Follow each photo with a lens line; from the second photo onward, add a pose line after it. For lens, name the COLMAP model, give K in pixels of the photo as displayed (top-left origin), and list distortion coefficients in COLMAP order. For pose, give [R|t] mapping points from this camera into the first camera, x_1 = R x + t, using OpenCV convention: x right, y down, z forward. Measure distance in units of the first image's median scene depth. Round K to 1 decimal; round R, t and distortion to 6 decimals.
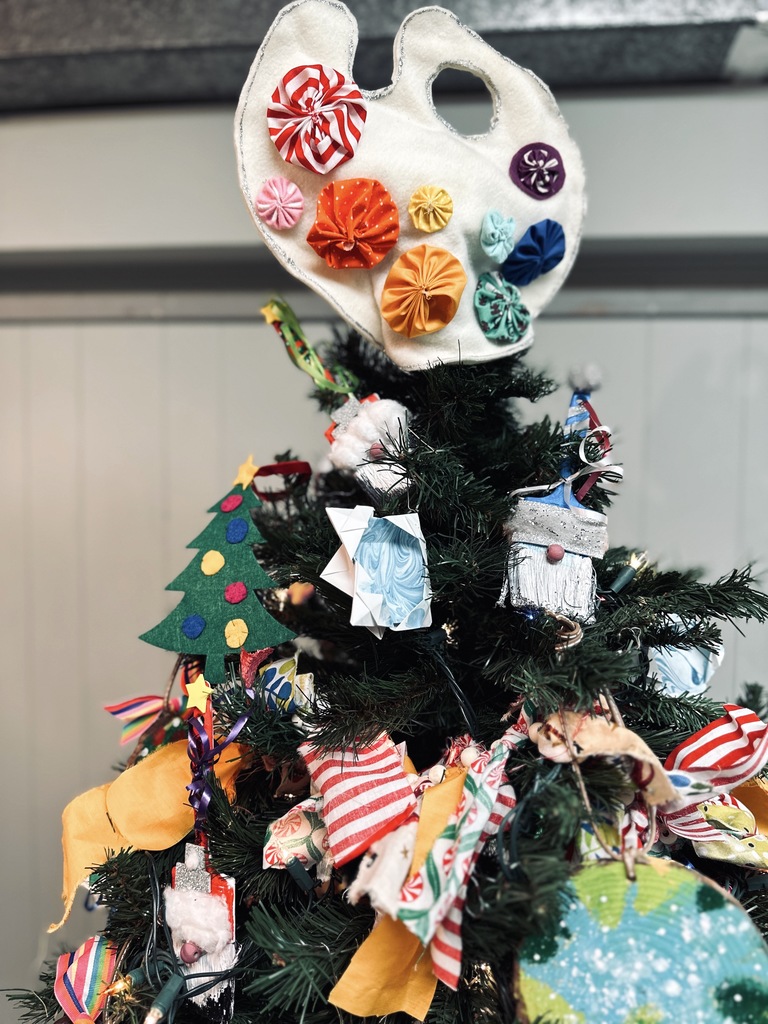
lens RADIAL K [[738.1, 0, 384.0], [0, 738.1, 512.0], [0, 0, 1]] dist [0.040970, -0.058084]
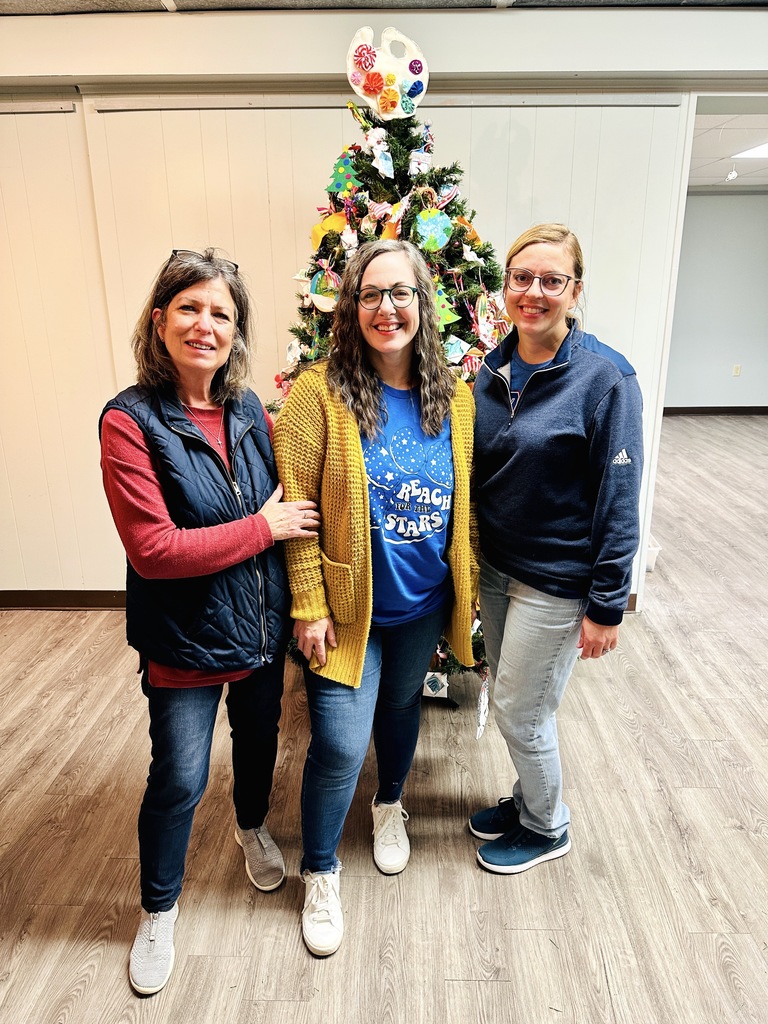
lens RADIAL K [[738.1, 0, 384.0], [0, 738.1, 512.0], [0, 0, 1]] dist [0.040970, -0.058084]
pose [[0.994622, -0.047595, 0.091989, -0.472883], [0.023626, 0.969005, 0.245908, 0.928545], [-0.100841, -0.242412, 0.964918, -3.620754]]
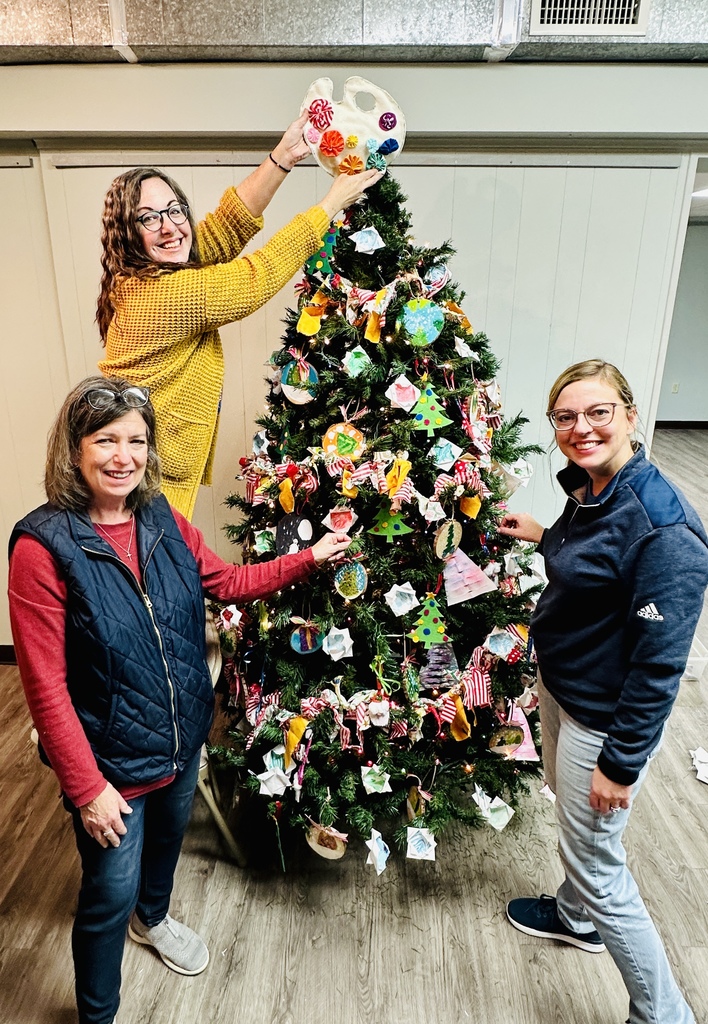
lens RADIAL K [[657.1, 0, 338.7], [0, 657.1, 492.7], [0, 0, 1]] dist [-0.007418, 0.001754]
pose [[0.995637, -0.035961, 0.086103, -0.452633], [0.012981, 0.967164, 0.253823, 0.420098], [-0.092403, -0.251598, 0.963411, -2.528312]]
